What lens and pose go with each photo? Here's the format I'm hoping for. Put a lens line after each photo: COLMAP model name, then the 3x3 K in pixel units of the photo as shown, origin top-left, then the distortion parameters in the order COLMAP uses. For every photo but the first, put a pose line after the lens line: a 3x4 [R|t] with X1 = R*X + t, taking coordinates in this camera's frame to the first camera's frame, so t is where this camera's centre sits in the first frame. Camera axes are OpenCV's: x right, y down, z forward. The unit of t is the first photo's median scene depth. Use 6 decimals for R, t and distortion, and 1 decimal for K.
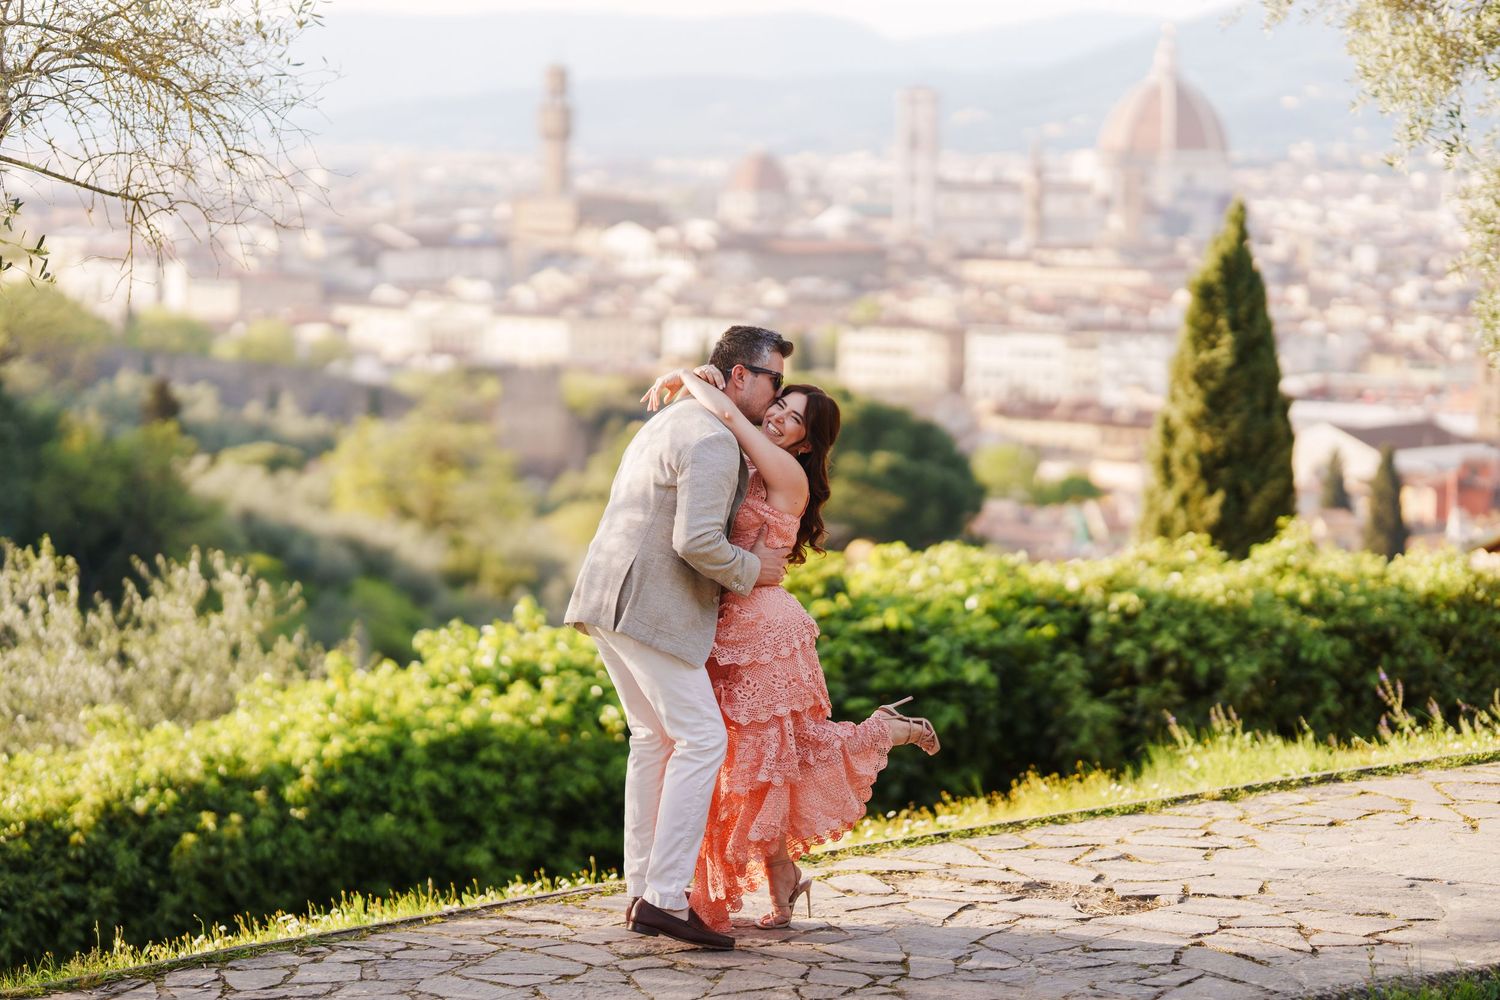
lens RADIAL K [[3532.7, 0, 748.8], [0, 3532.7, 498.2], [0, 0, 1]] dist [0.617050, 0.905583]
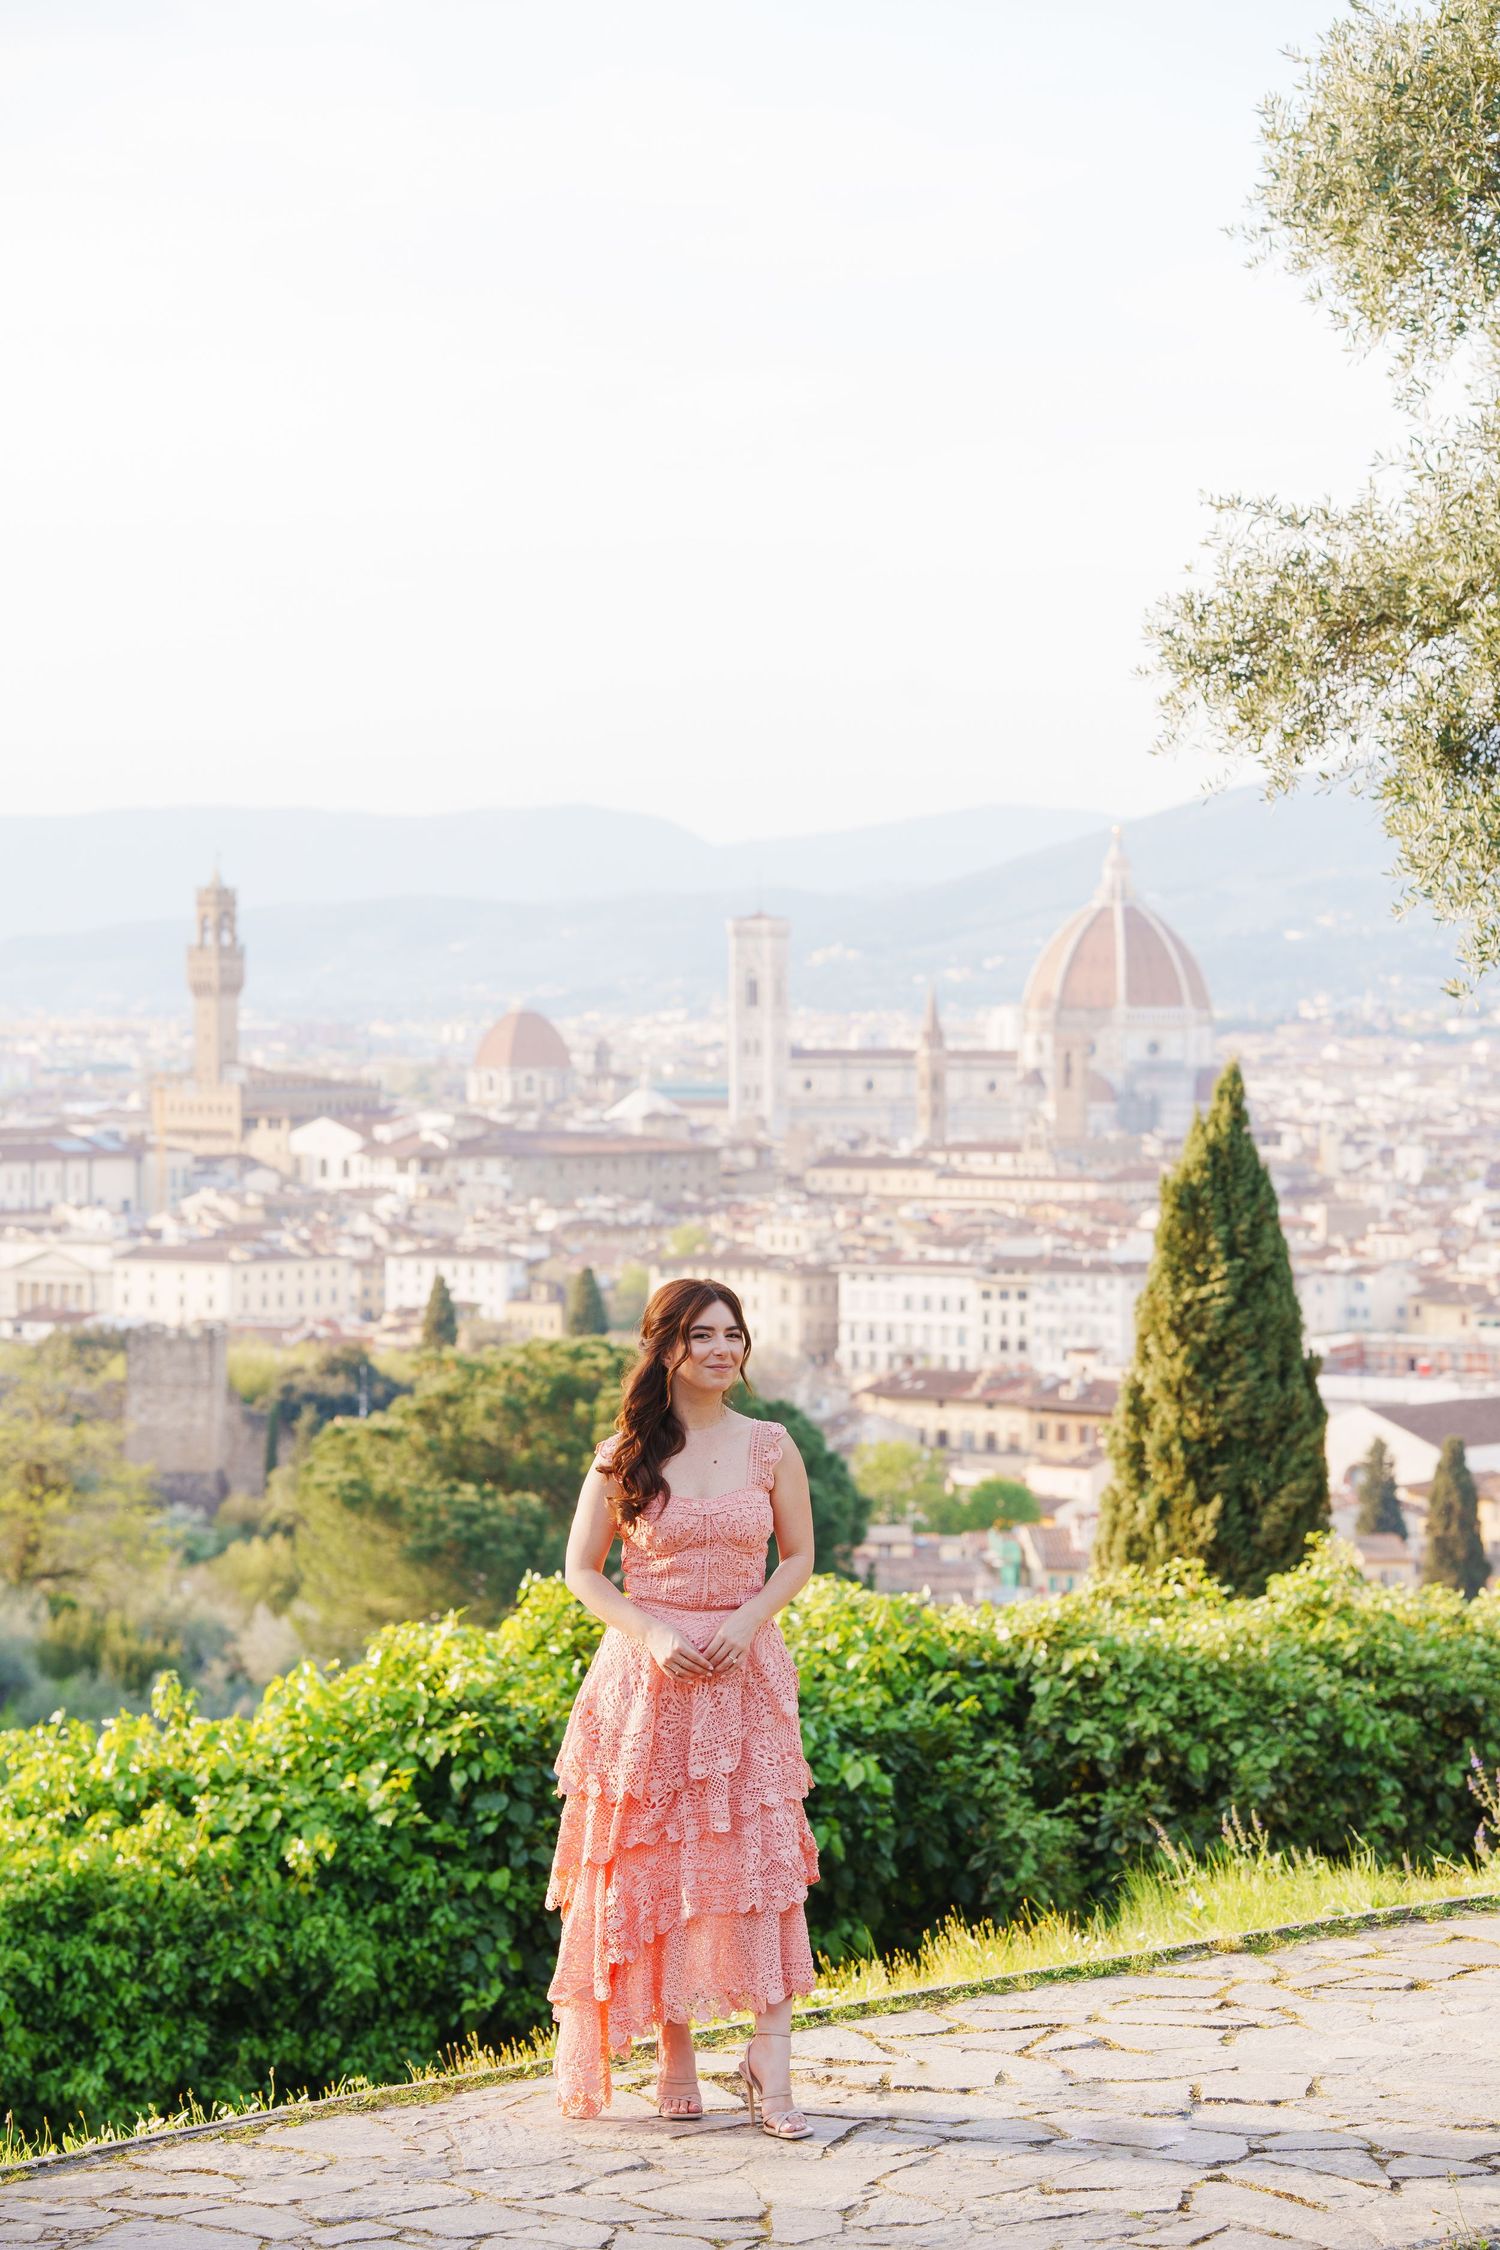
lens RADIAL K [[5280.2, 0, 751.1], [0, 5280.2, 1114.4], [0, 0, 1]] dist [0.588814, 1.030187]
pose [[0.998869, -0.011149, 0.046228, -0.000553], [0.014692, 0.996921, -0.077026, 0.003700], [-0.045227, 0.077618, 0.995957, 0.010587]]
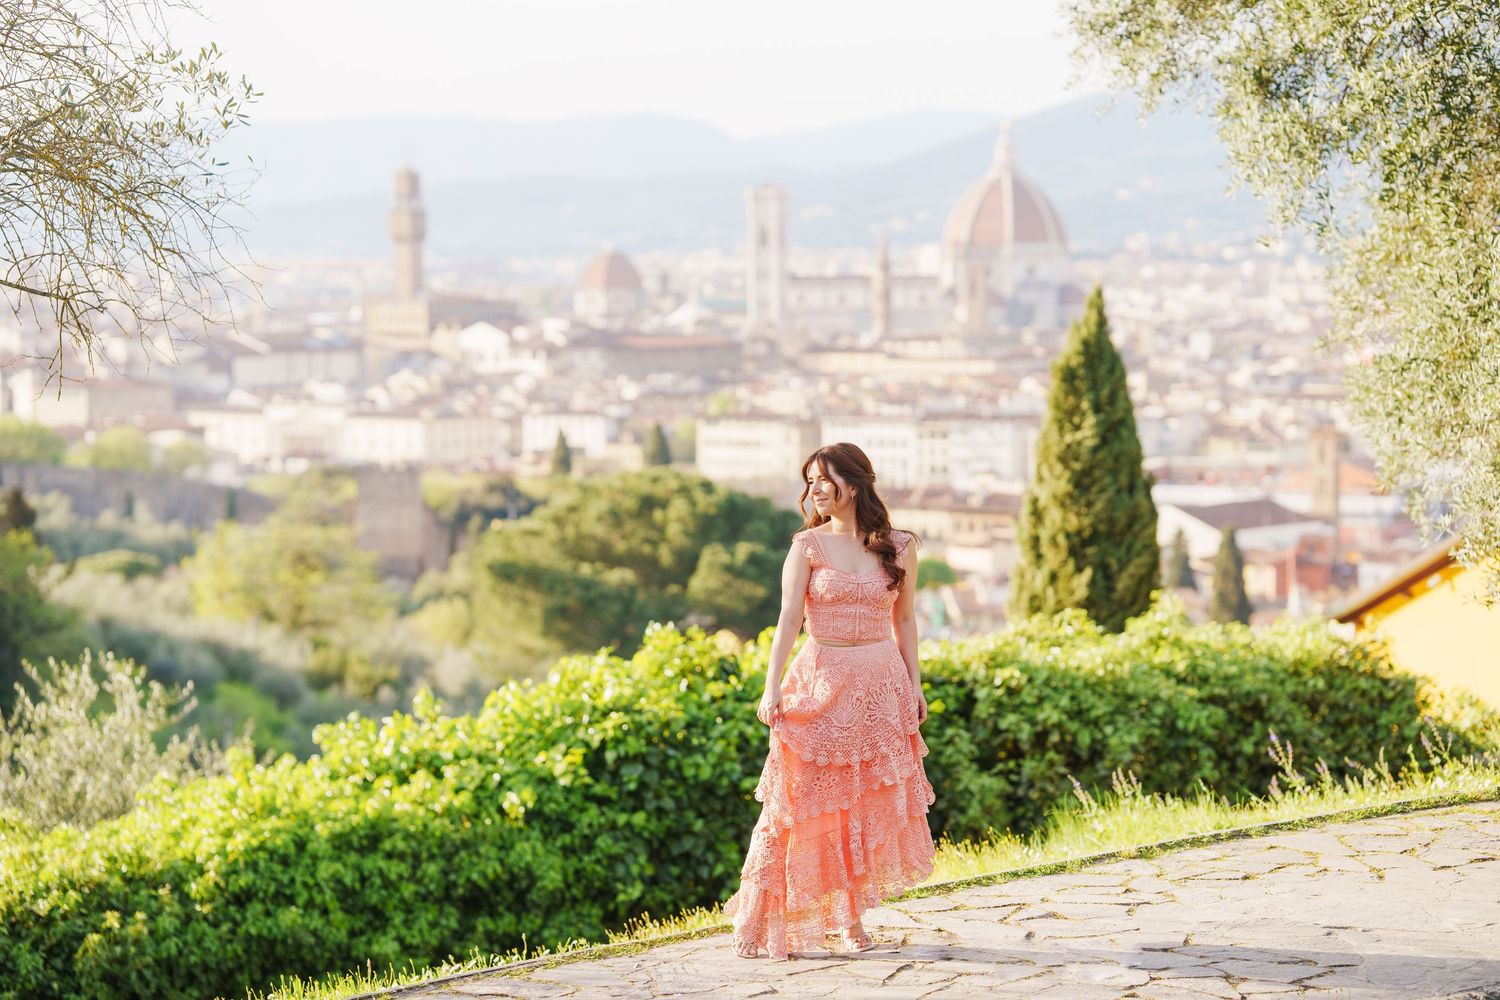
lens RADIAL K [[3490.0, 0, 751.2], [0, 3490.0, 499.5], [0, 0, 1]] dist [0.609691, 0.959928]
pose [[0.998823, -0.024307, 0.041971, -0.010841], [0.025391, 0.999353, -0.025483, 0.002396], [-0.041324, 0.026519, 0.998794, -0.007645]]
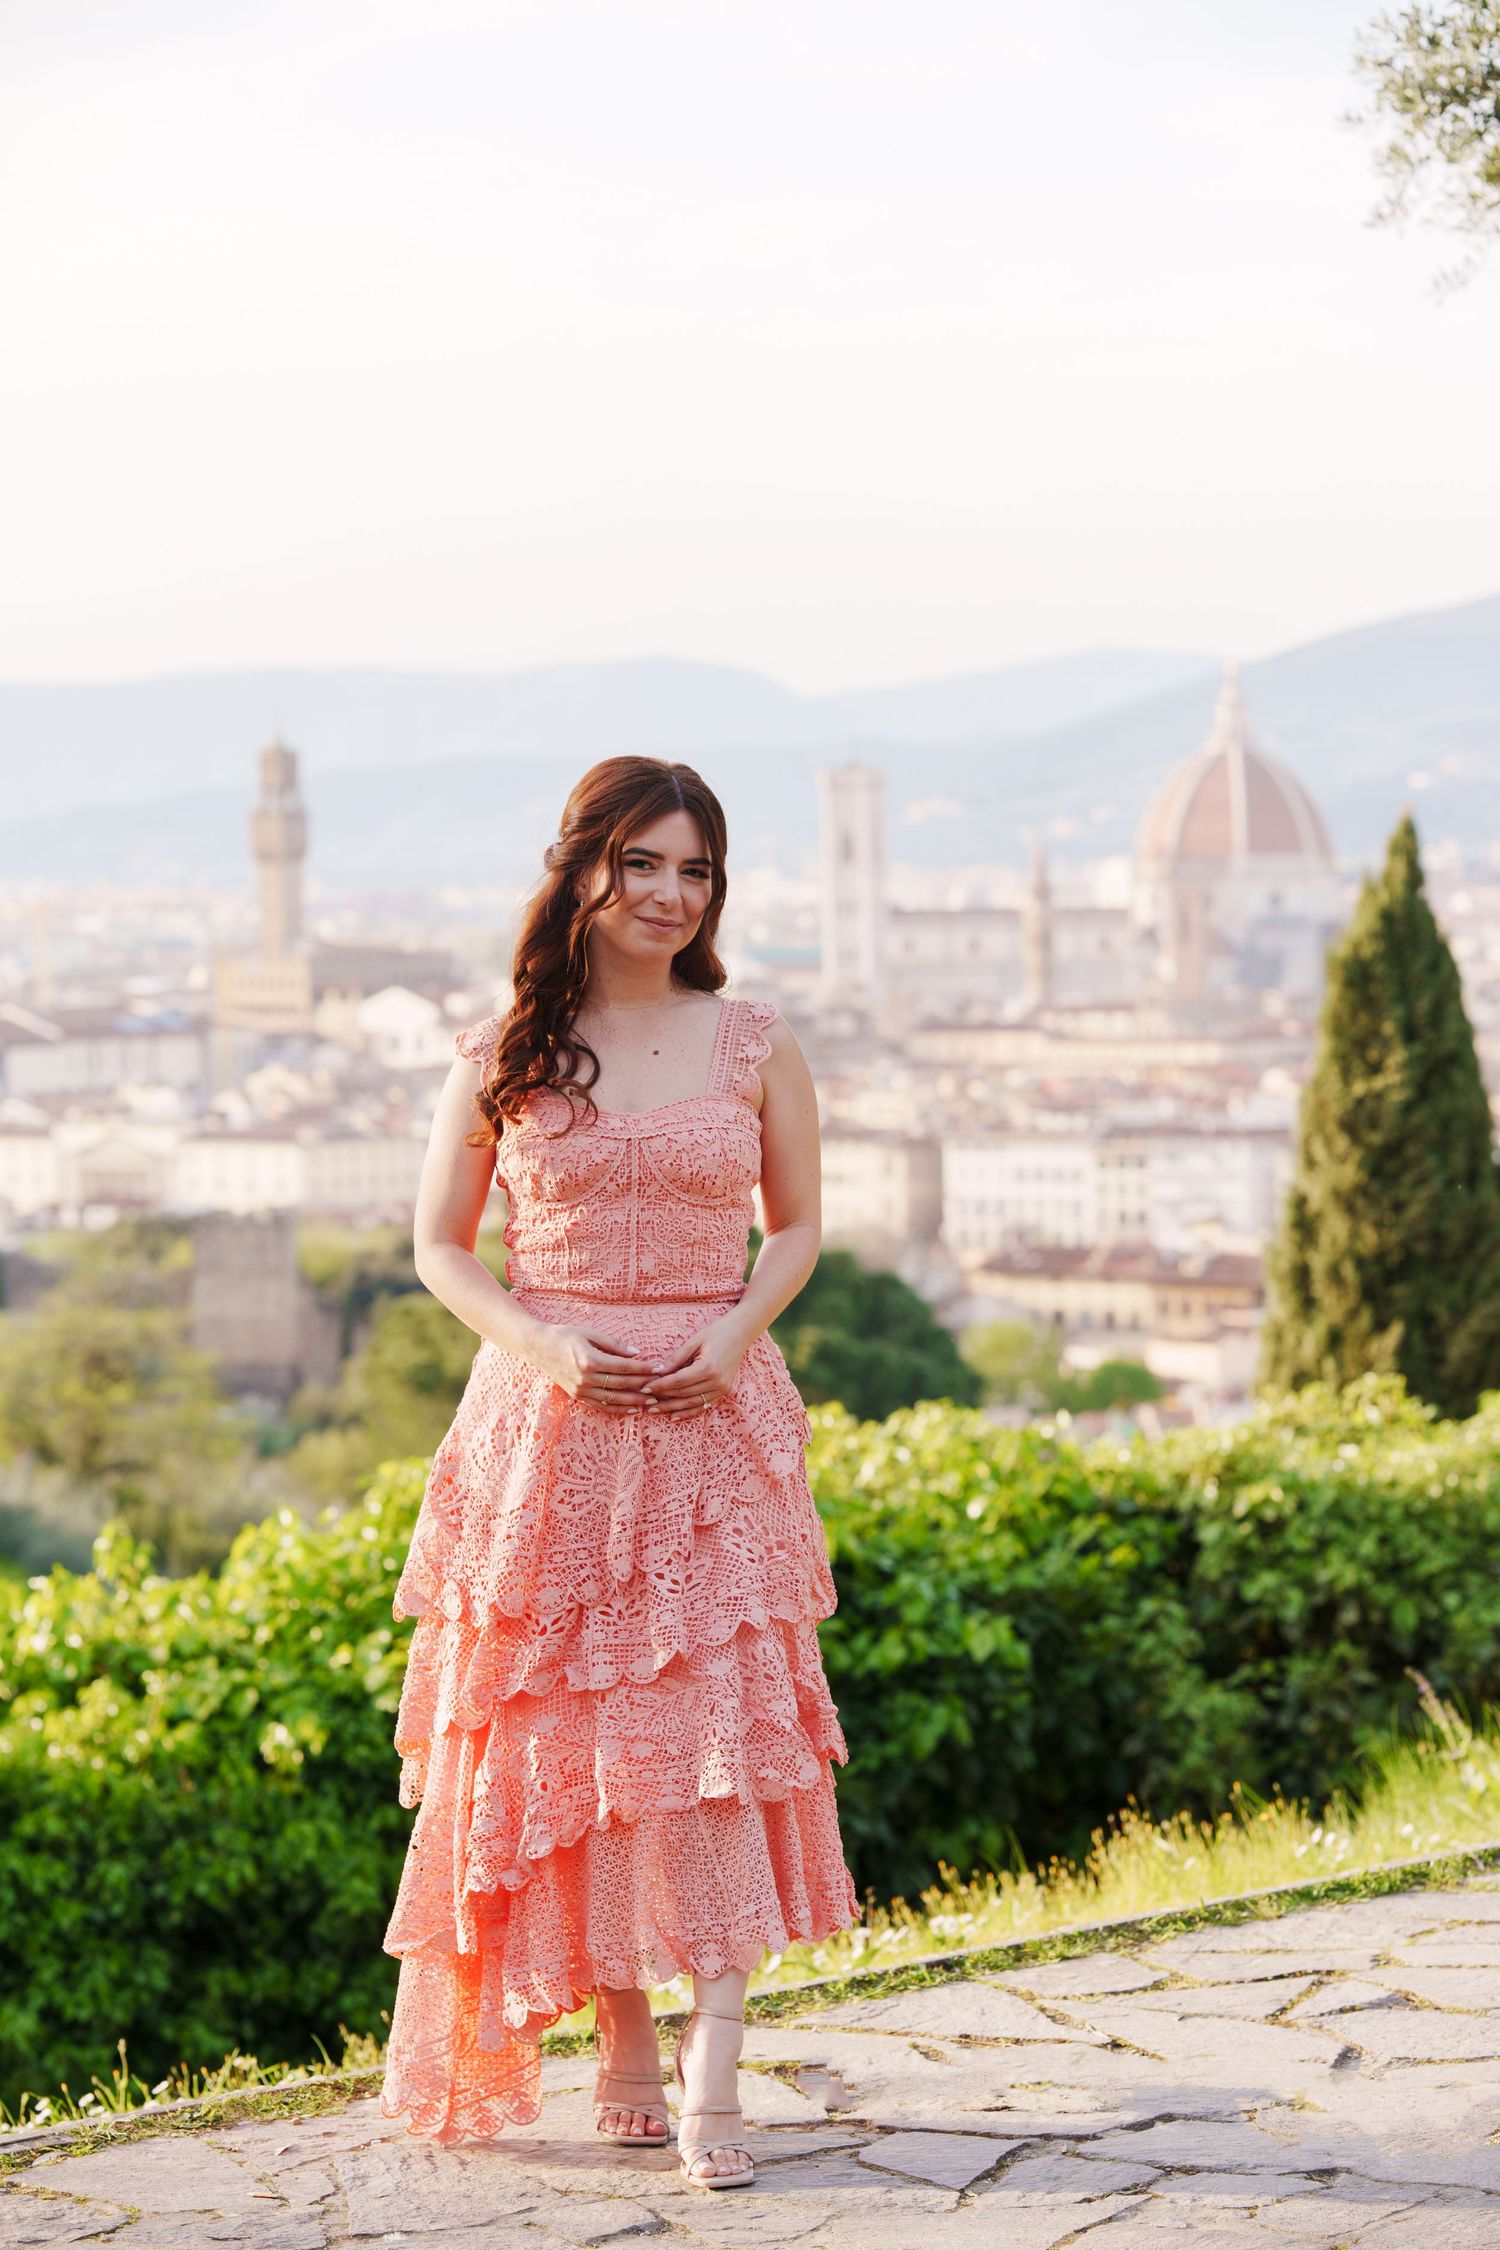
lens RADIAL K [[5560.8, 0, 742.2], [0, 5560.8, 1131.7], [0, 0, 1]] dist [-0.100546, 1.181930]
pose [[0.999198, -0.030296, 0.026171, 0.009328], [0.031627, 0.998145, -0.052016, 0.017214], [-0.024547, 0.052802, 0.998303, 0.195175]]
